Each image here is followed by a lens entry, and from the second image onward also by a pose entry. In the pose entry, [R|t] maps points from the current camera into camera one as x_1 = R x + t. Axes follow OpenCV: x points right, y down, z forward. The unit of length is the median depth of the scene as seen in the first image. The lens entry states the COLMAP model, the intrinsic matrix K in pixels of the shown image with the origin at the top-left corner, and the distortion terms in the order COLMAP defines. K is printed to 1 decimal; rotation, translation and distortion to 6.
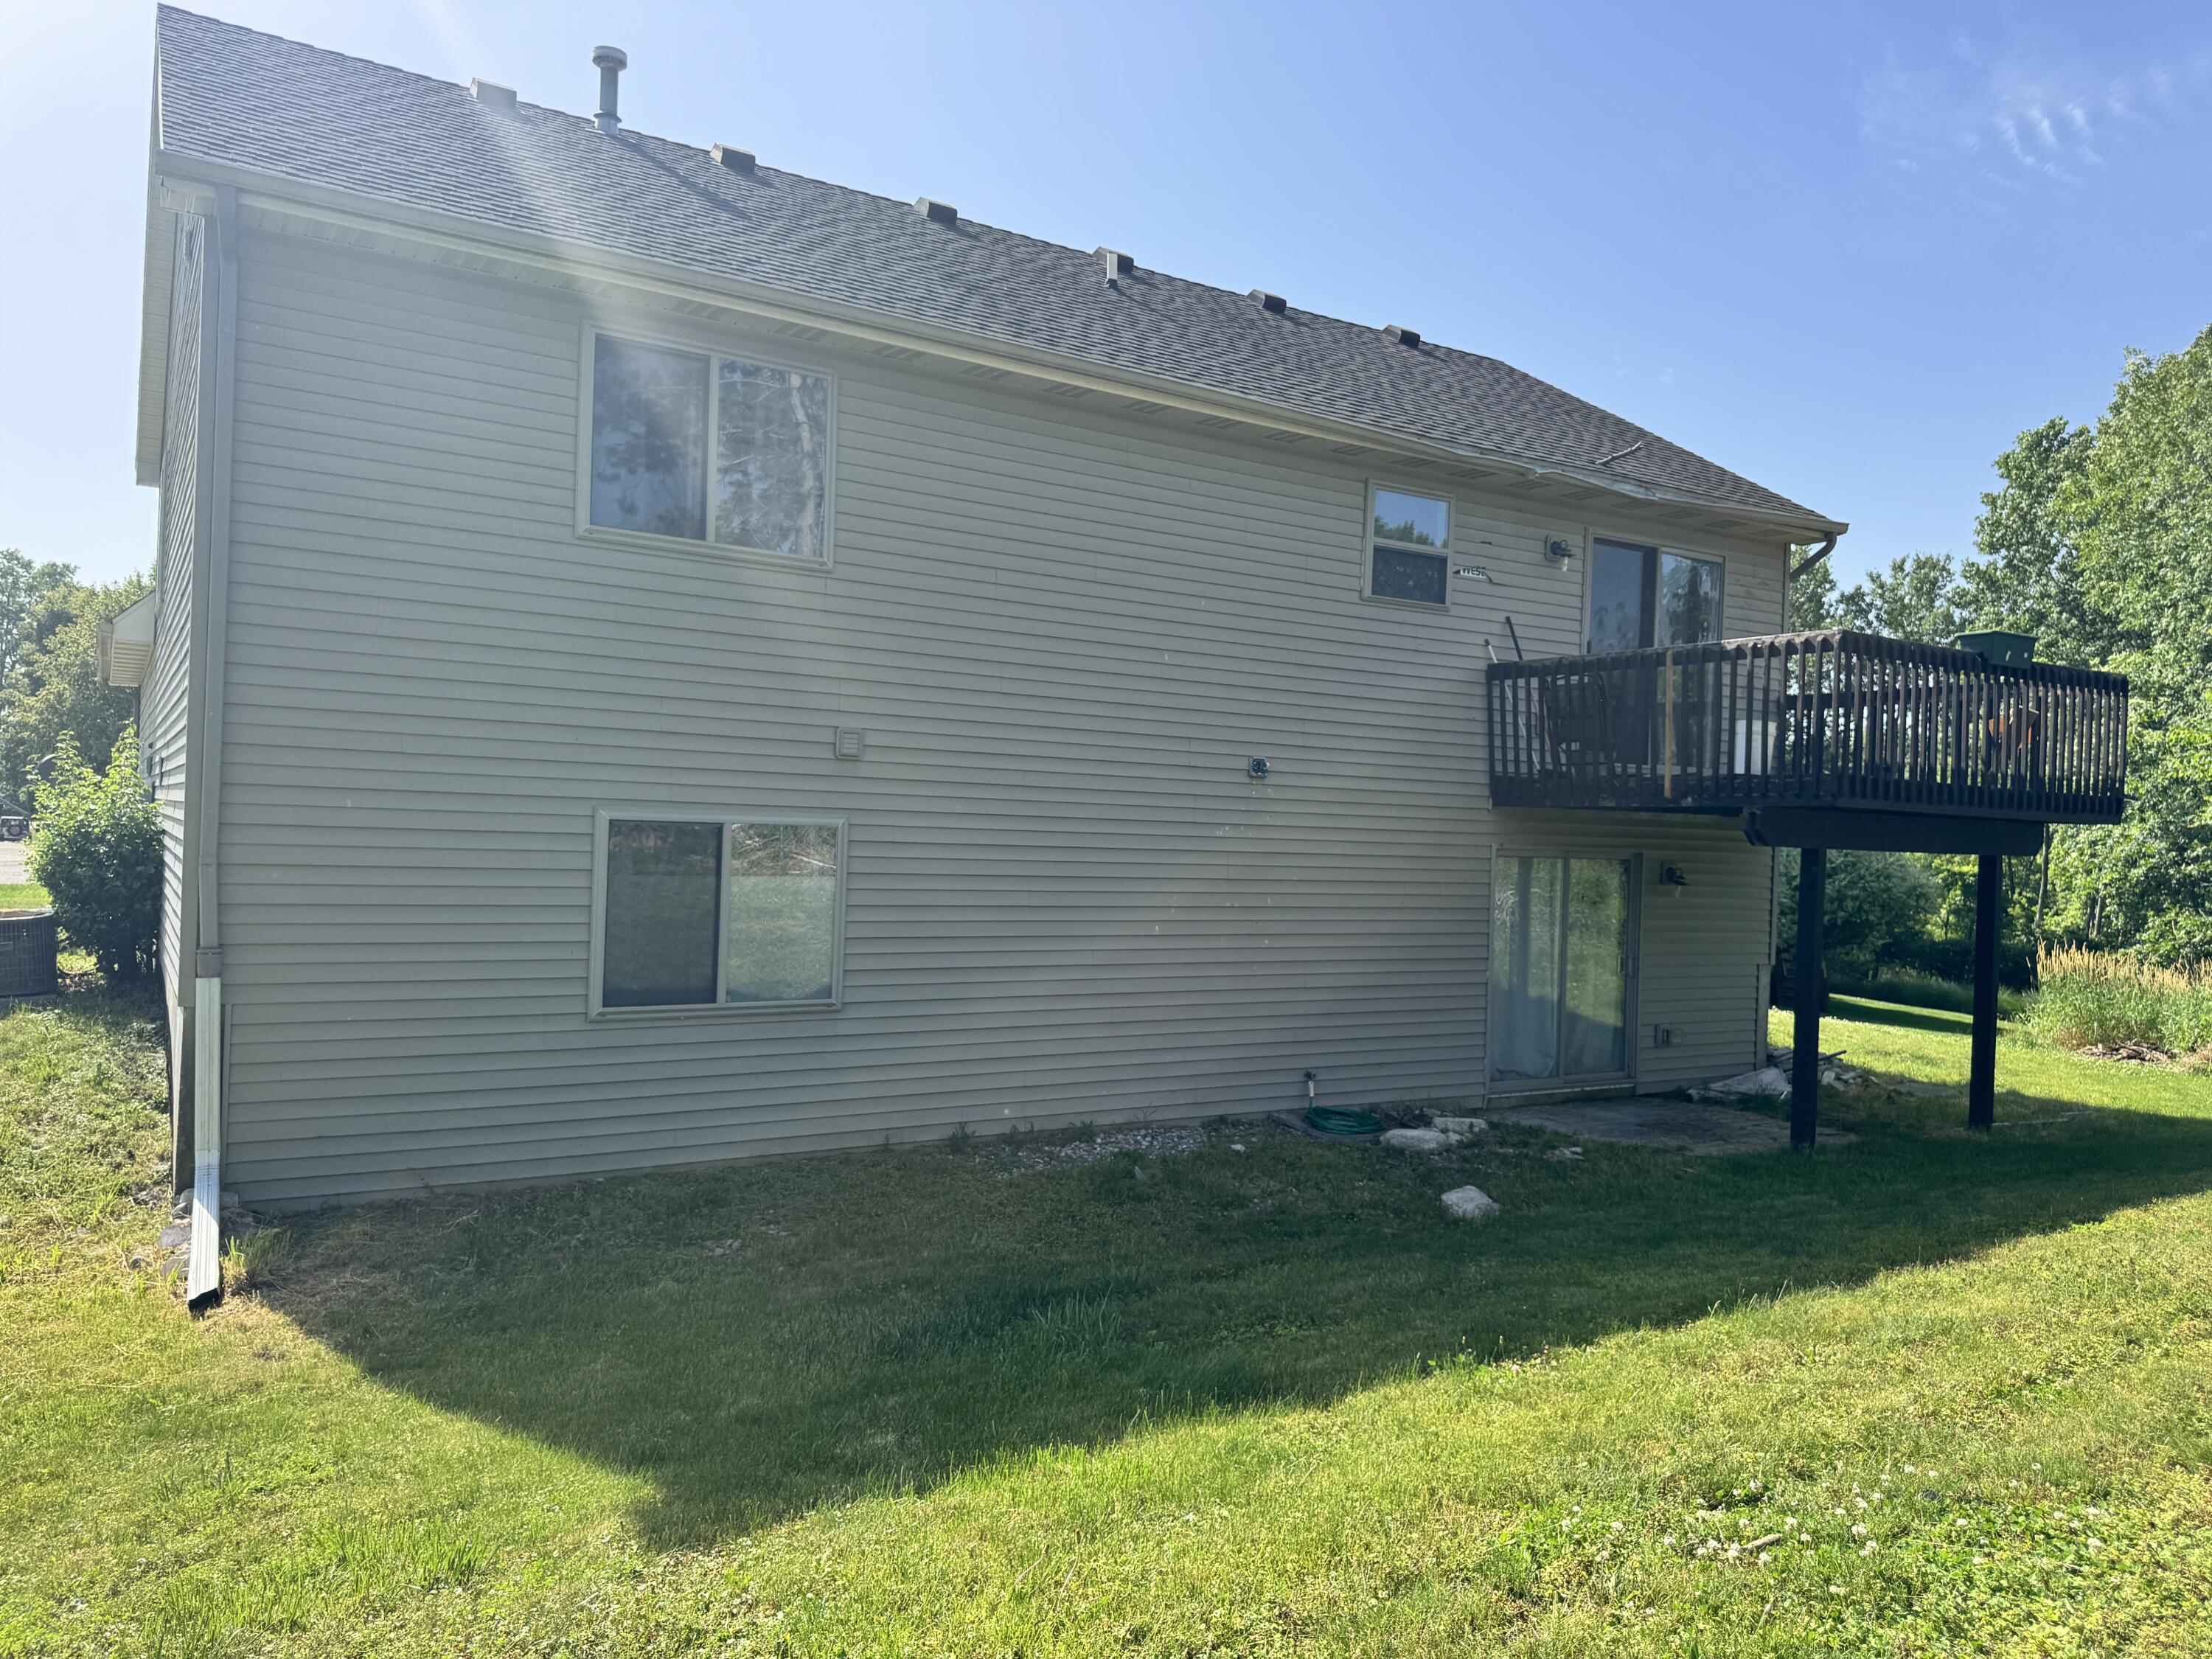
lens RADIAL K [[1559.2, 0, 1100.8], [0, 1559.2, 836.5], [0, 0, 1]] dist [0.133697, -0.212912]
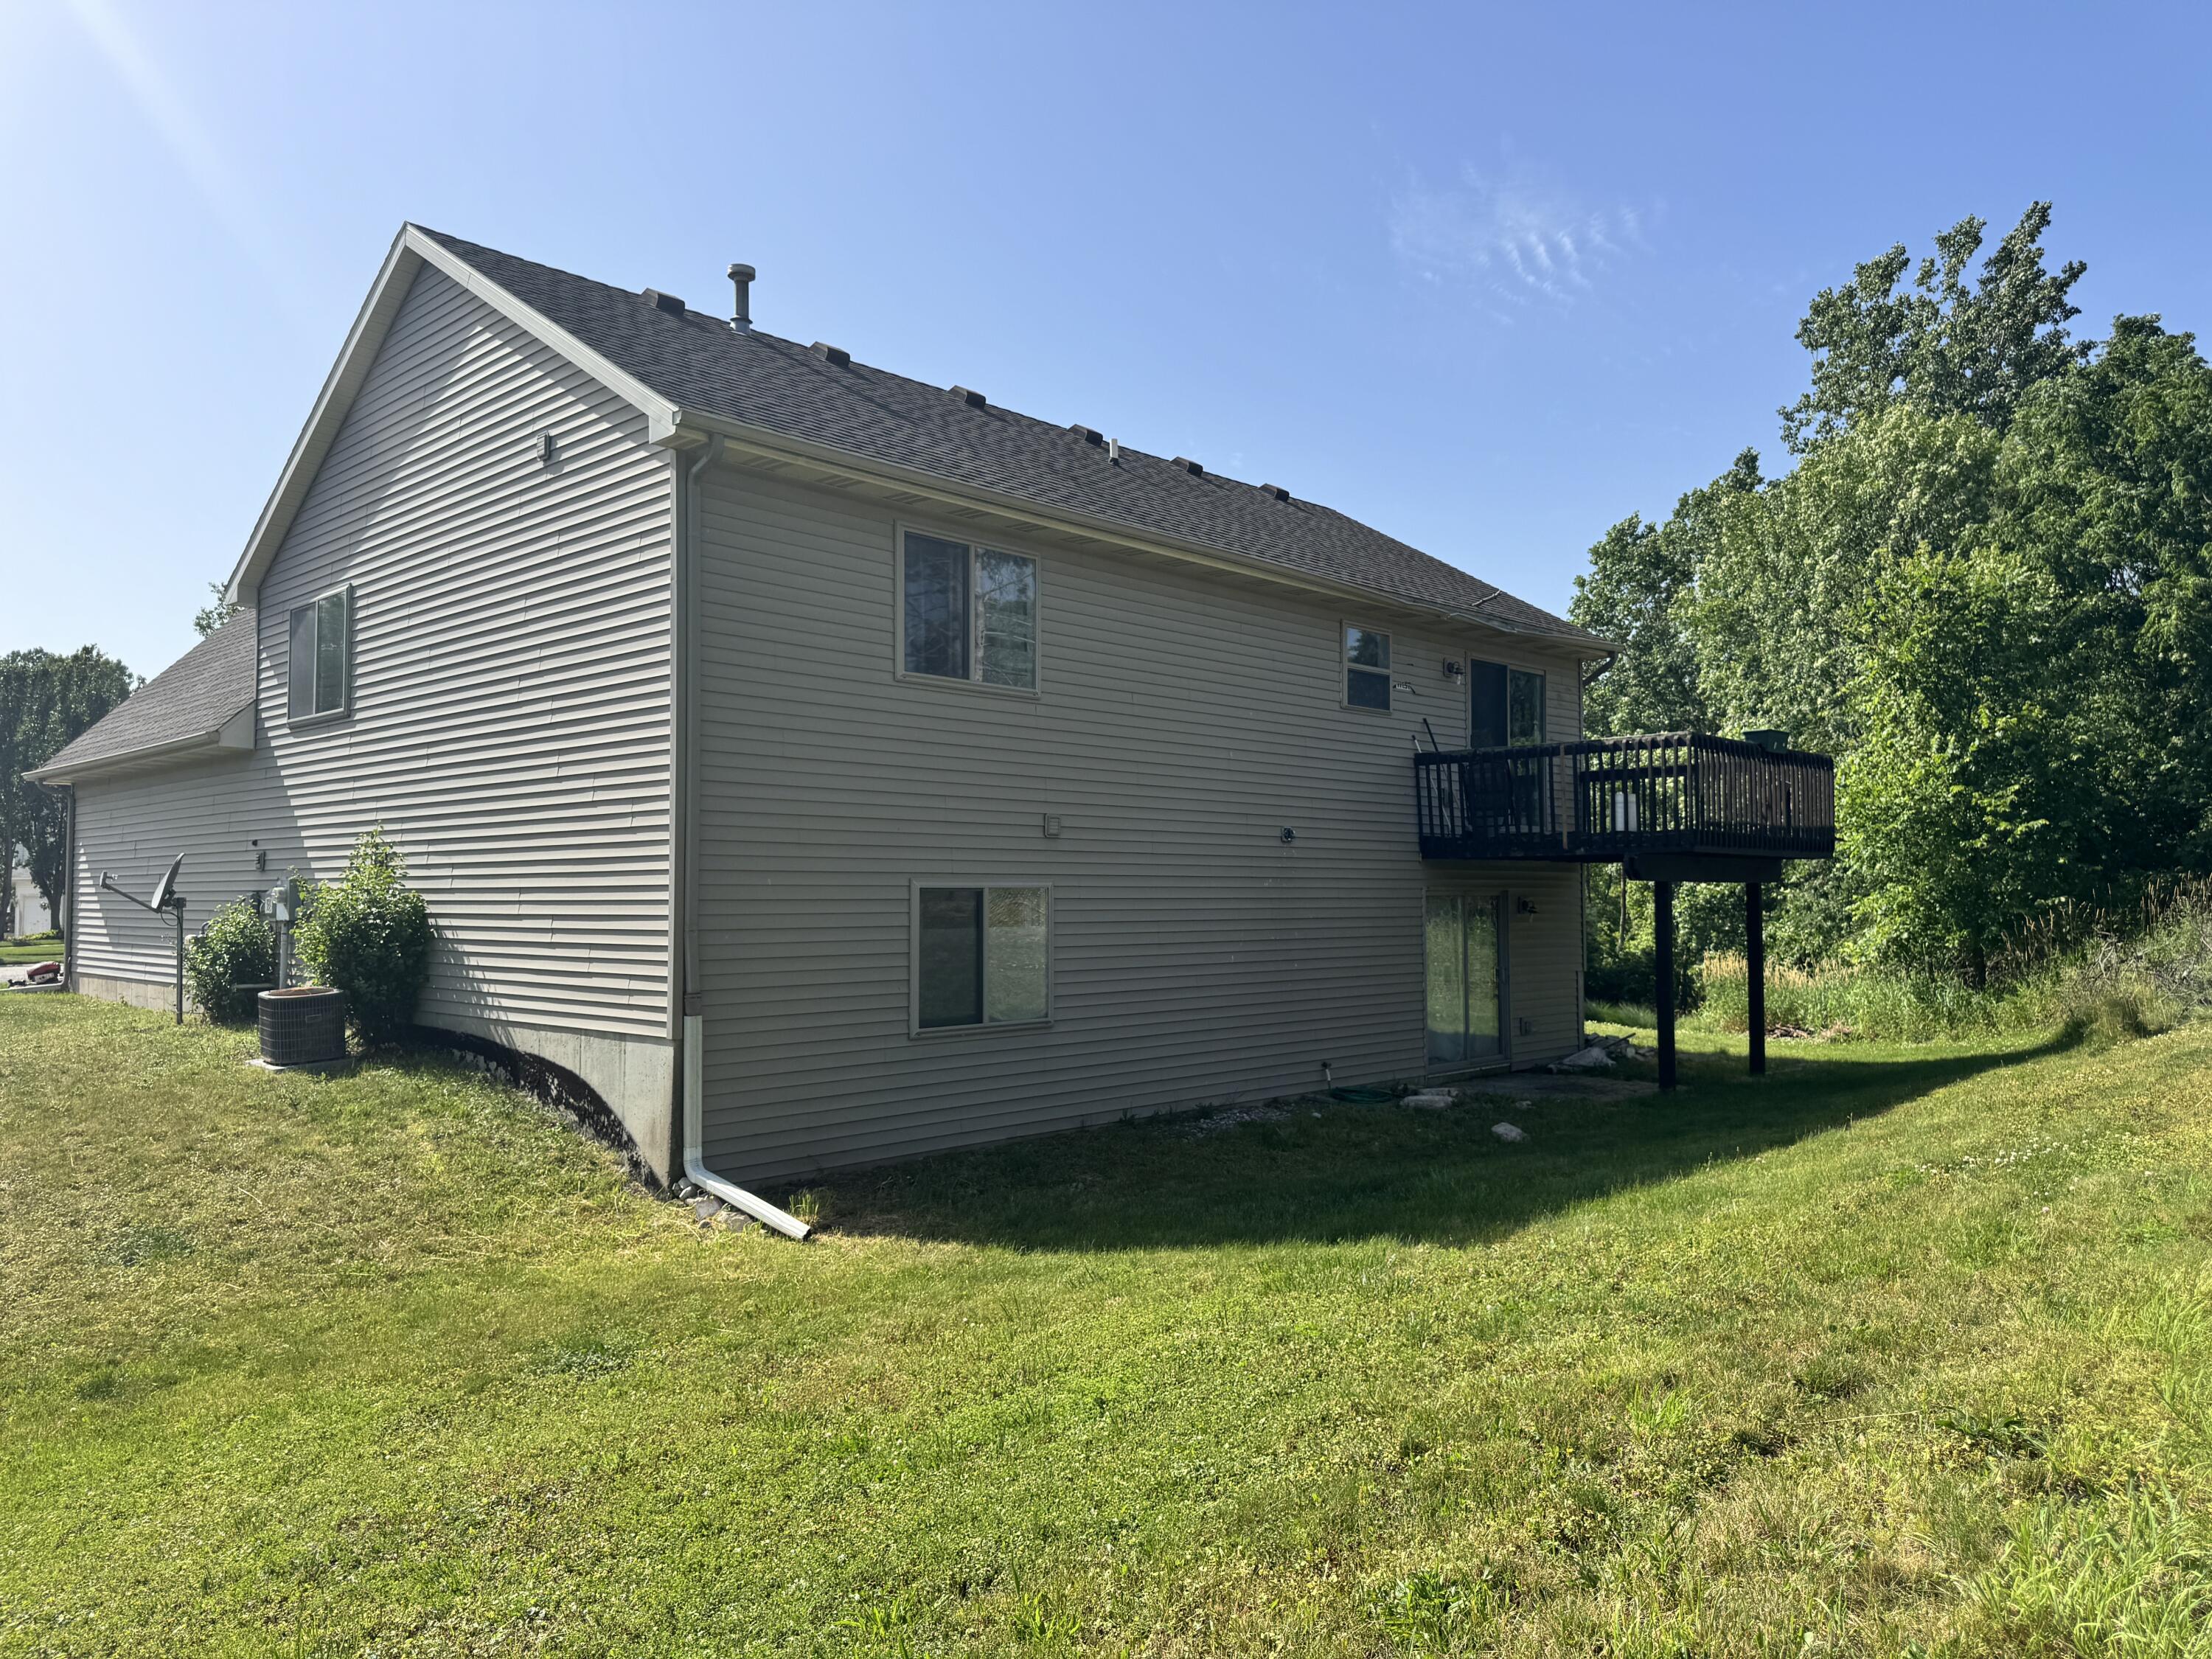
lens RADIAL K [[1575.4, 0, 1100.8], [0, 1575.4, 840.6], [0, 0, 1]] dist [0.156594, -0.370480]
pose [[0.967967, -0.028062, 0.249503, -0.362218], [0.037282, 0.998783, -0.032304, -0.001402], [-0.248292, 0.040571, 0.967835, -0.248840]]
